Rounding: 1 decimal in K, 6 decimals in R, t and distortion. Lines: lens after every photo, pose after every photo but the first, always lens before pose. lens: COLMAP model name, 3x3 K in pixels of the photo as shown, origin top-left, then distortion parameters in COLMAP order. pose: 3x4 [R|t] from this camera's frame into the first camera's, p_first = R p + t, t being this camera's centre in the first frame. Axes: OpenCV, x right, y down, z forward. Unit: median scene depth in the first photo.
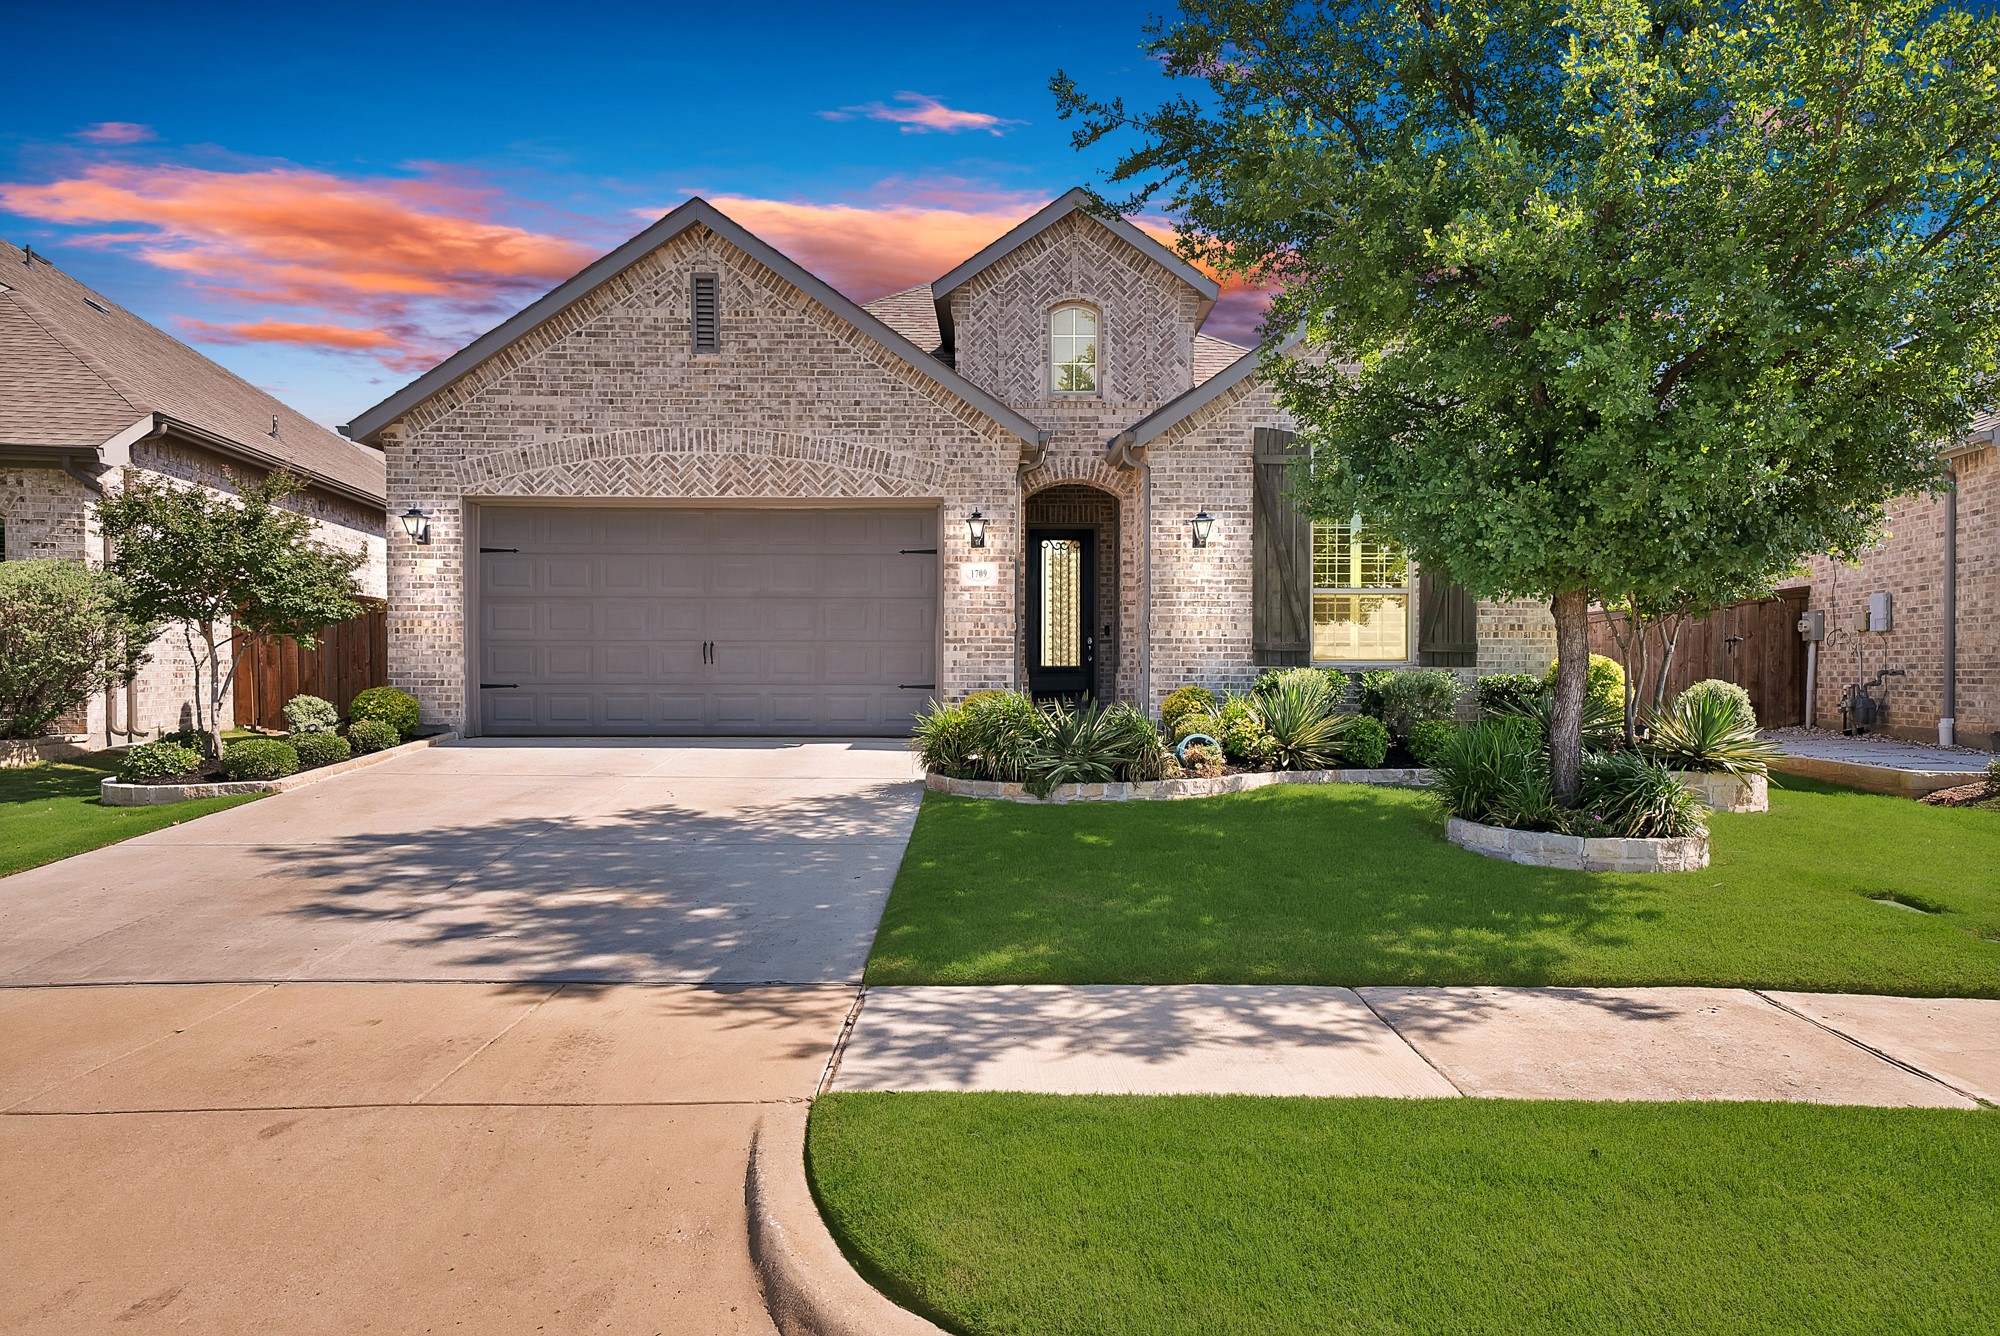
lens RADIAL K [[1100.7, 0, 1000.1], [0, 1100.7, 668.0], [0, 0, 1]] dist [0.007350, 0.000863]
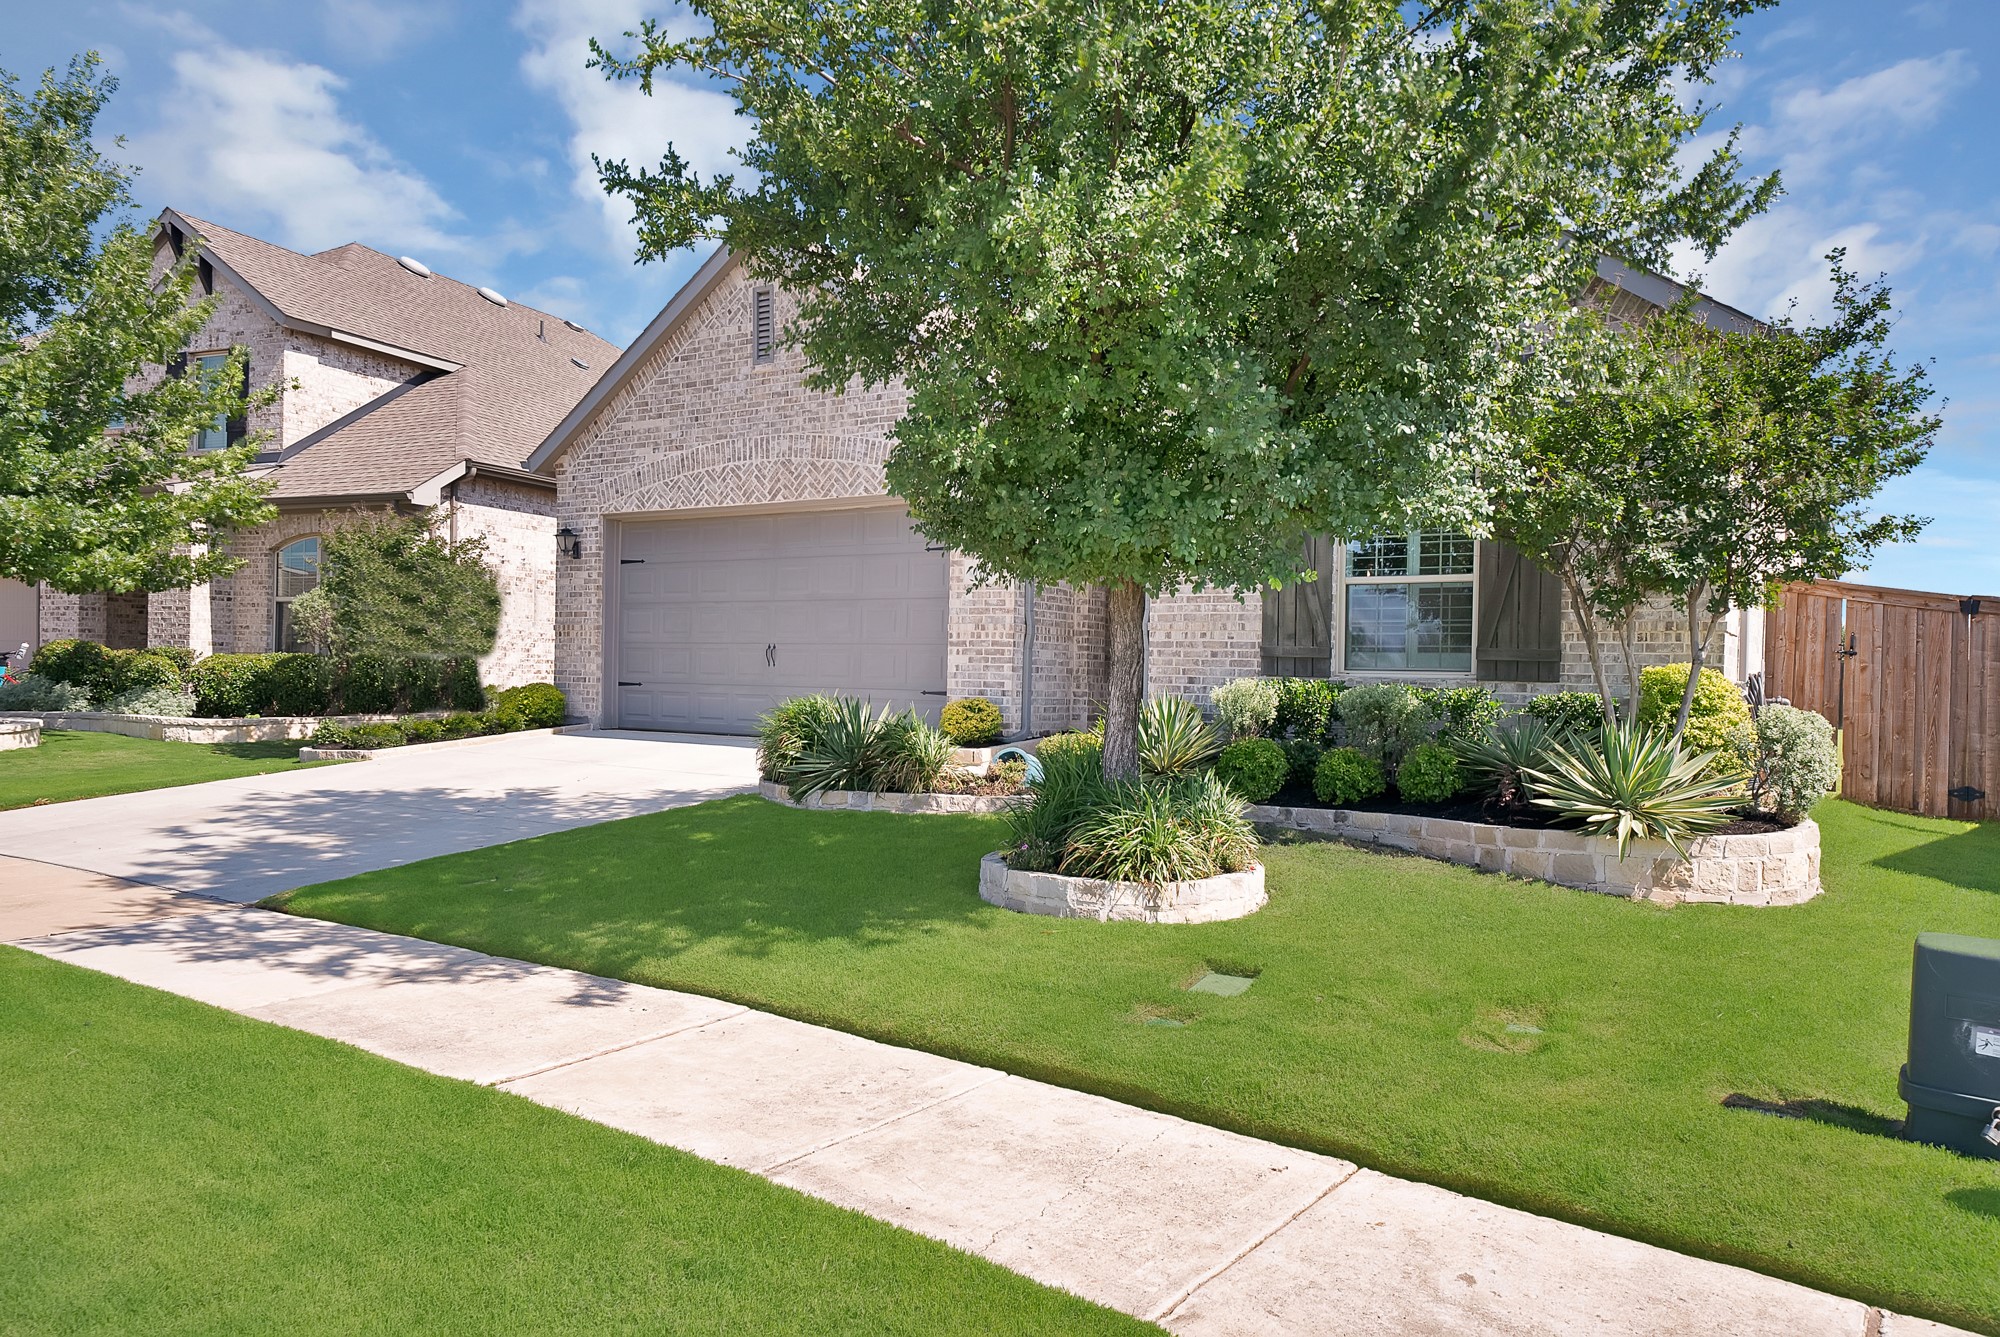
lens RADIAL K [[1377.9, 0, 1000.2], [0, 1377.9, 668.4], [0, 0, 1]] dist [0.003070, 0.000257]
pose [[0.827887, 0.012046, -0.560765, 0.639212], [-0.019901, 0.999771, -0.007905, 0.004303], [0.560541, 0.017704, 0.827937, 0.064669]]
